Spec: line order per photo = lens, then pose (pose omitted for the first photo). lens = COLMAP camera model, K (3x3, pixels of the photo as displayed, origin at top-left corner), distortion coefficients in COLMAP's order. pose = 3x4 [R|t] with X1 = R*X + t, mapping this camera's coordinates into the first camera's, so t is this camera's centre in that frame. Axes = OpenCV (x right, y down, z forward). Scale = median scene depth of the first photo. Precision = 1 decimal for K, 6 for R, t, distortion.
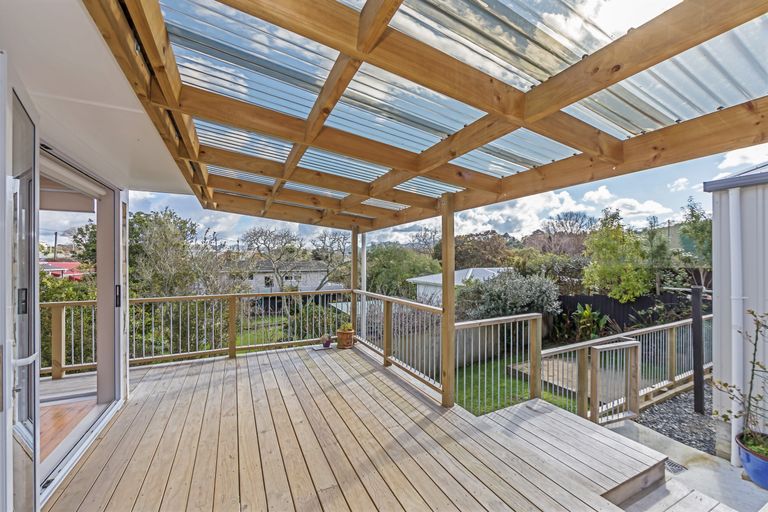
lens RADIAL K [[303.3, 0, 384.9], [0, 303.3, 268.6], [0, 0, 1]] dist [-0.001214, 0.000032]
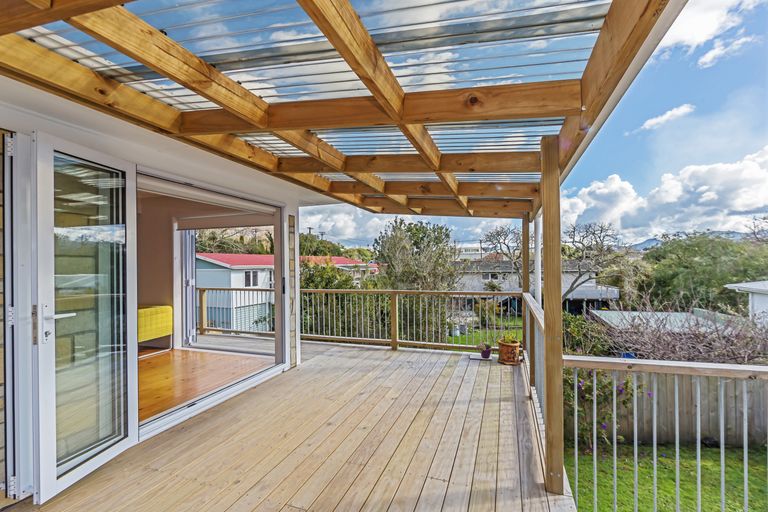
lens RADIAL K [[311.7, 0, 384.0], [0, 311.7, 256.0], [0, 0, 1]] dist [0.000341, 0.000144]
pose [[0.721129, -0.026743, -0.692284, 0.254505], [-0.001406, 0.999196, -0.040064, 0.011814], [0.692799, 0.029865, 0.720512, 0.199584]]
